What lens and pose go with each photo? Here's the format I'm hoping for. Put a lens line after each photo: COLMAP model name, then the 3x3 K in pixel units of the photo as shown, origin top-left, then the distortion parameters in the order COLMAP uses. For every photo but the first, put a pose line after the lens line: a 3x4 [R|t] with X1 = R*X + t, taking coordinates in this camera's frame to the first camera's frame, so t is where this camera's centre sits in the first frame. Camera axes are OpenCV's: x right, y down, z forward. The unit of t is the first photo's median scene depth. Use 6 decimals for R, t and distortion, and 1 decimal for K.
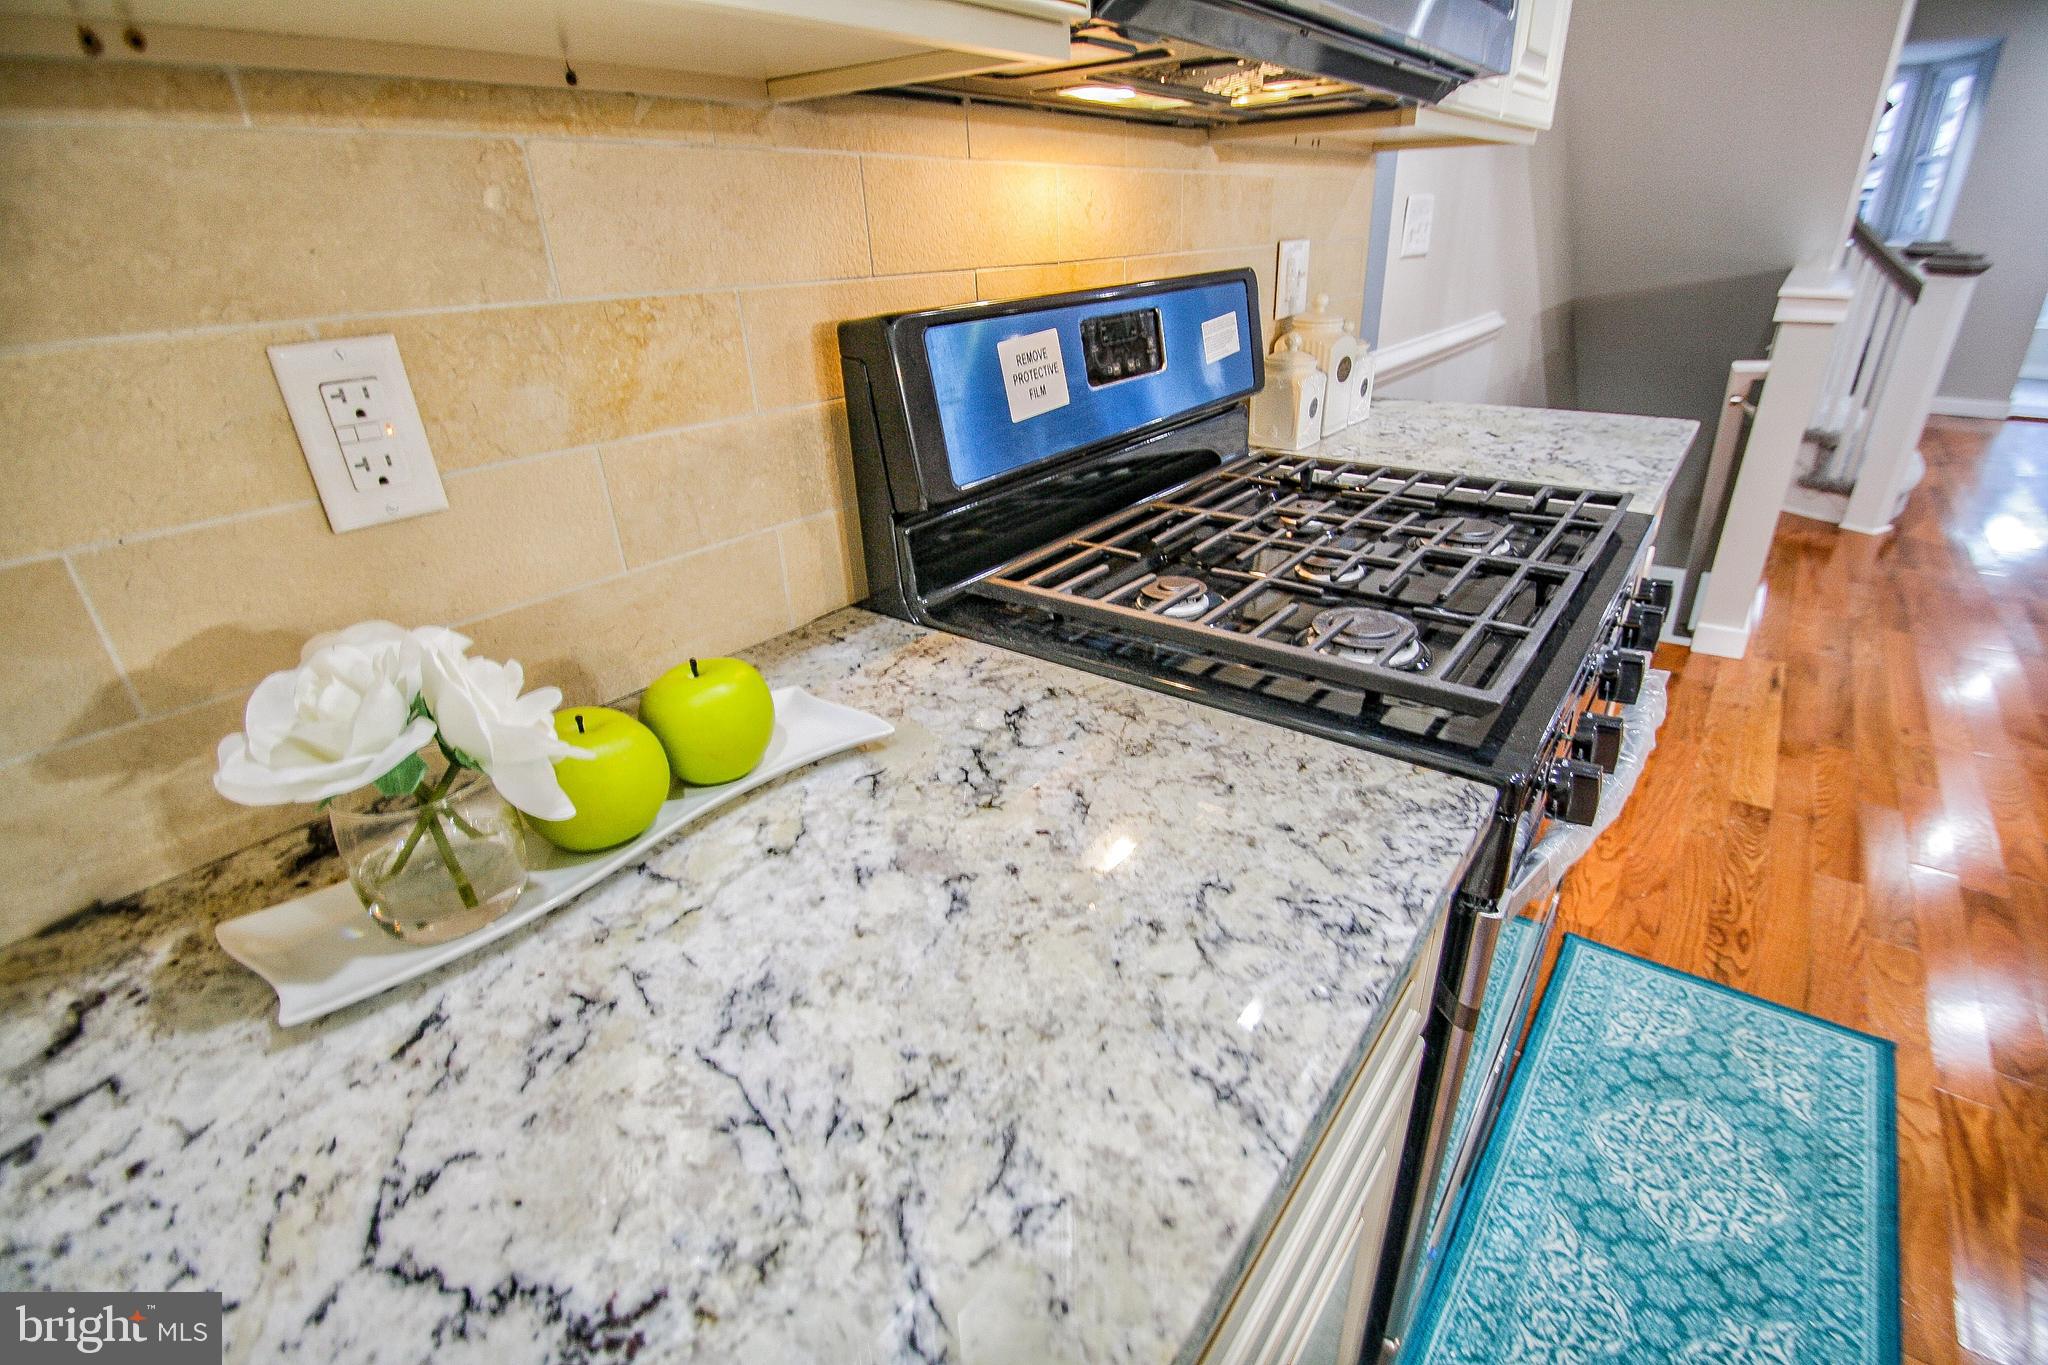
lens RADIAL K [[960.4, 0, 1048.8], [0, 960.4, 684.0], [0, 0, 1]] dist [-0.000665, -0.010223]
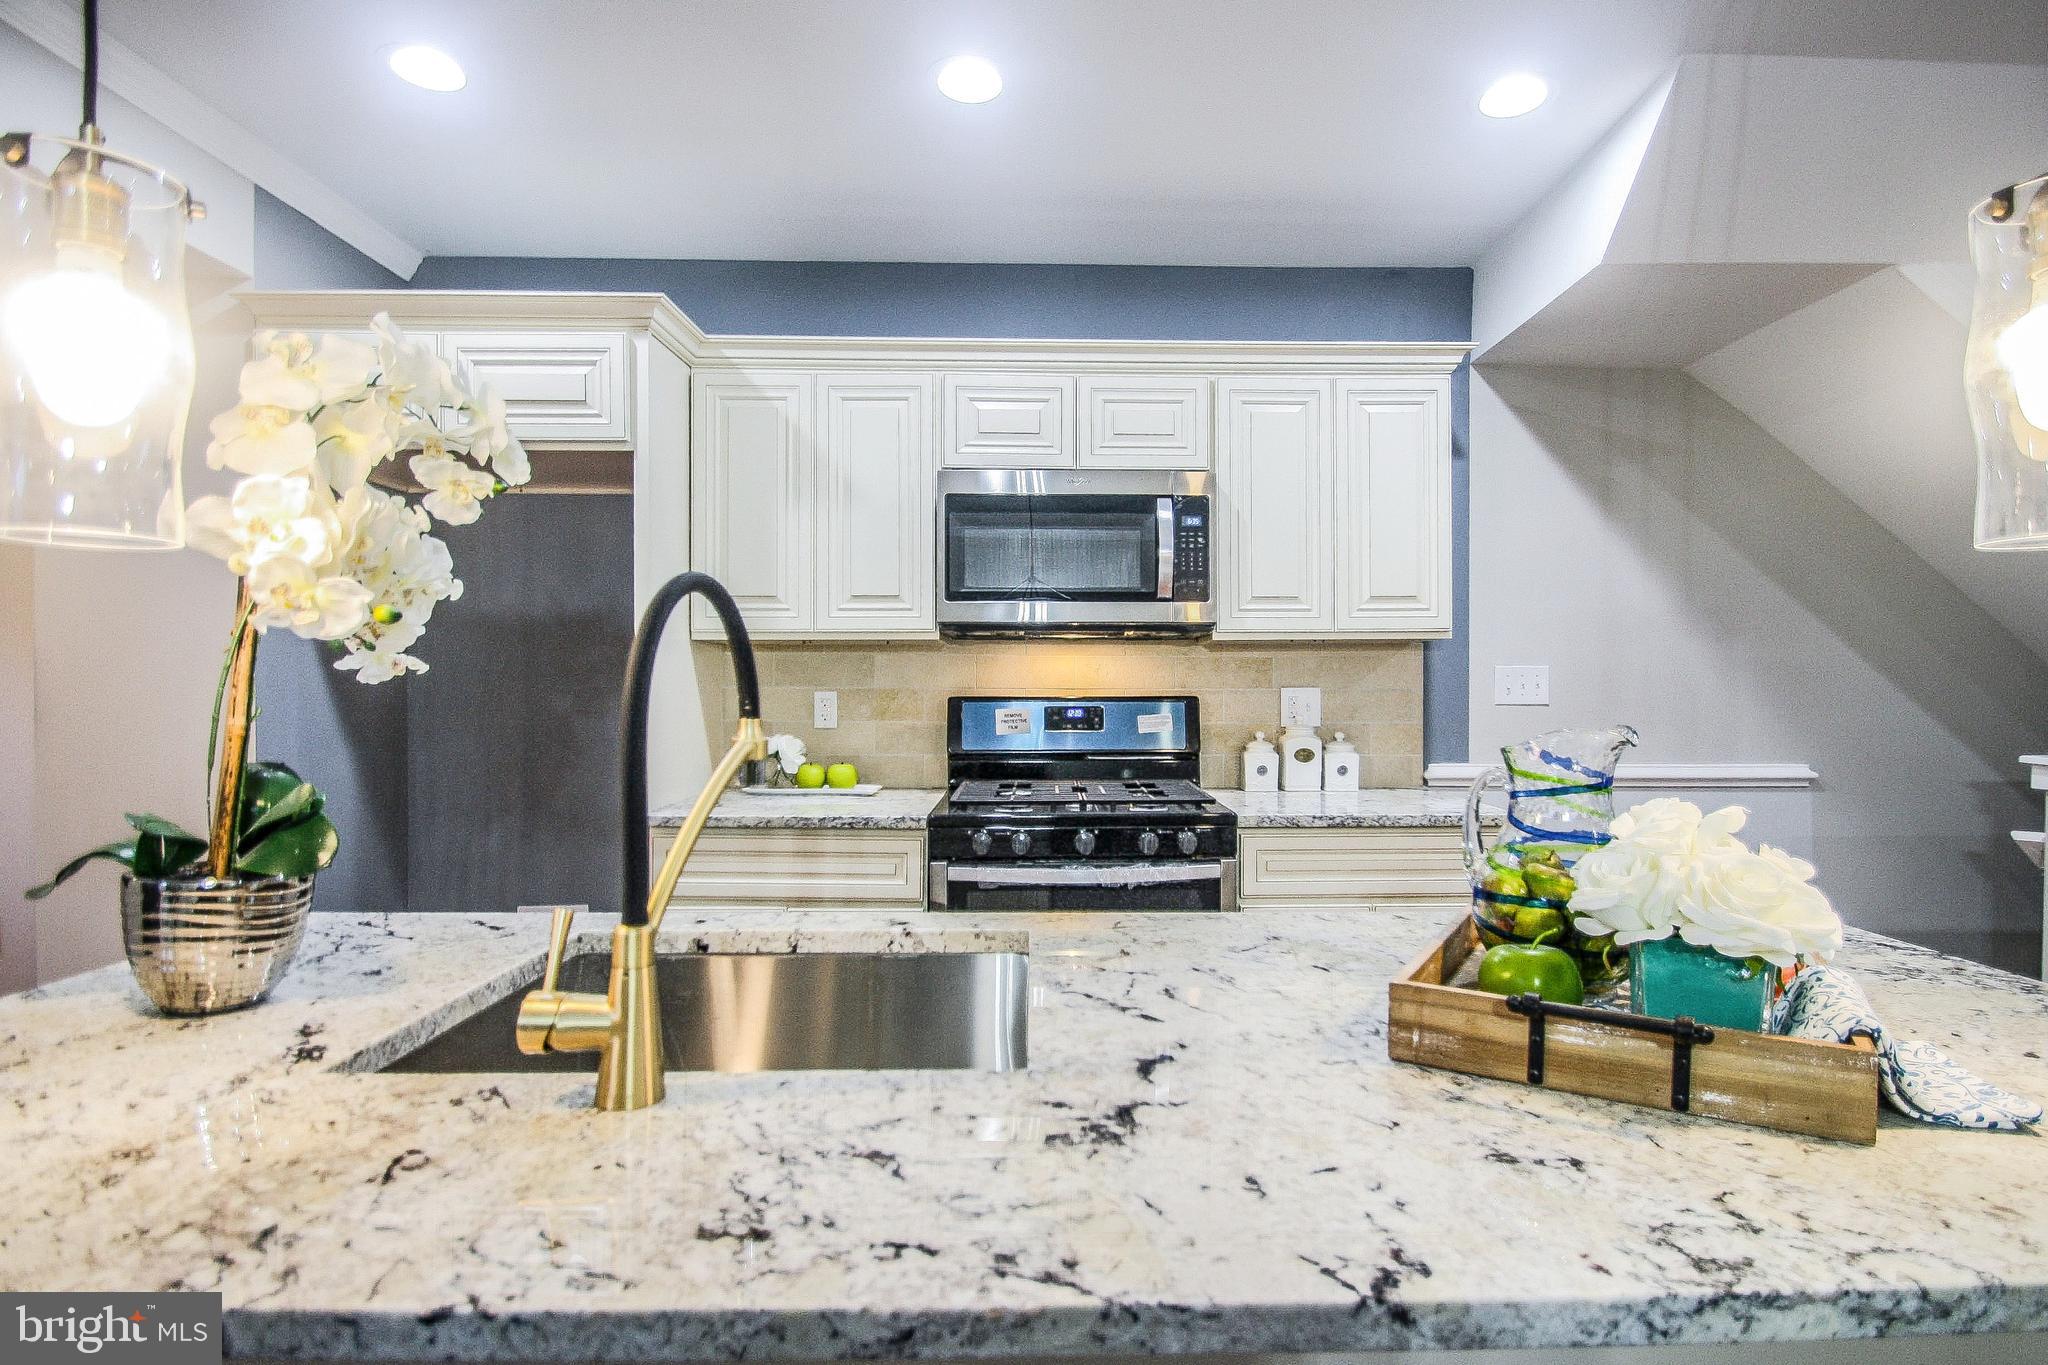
lens RADIAL K [[1020.1, 0, 1063.5], [0, 1020.1, 678.6], [0, 0, 1]] dist [-0.002510, -0.001290]
pose [[0.616773, 0.025239, -0.786737, 2.193182], [-0.358231, 0.898981, -0.252000, 0.251828], [0.700901, 0.437260, 0.563508, -0.611569]]
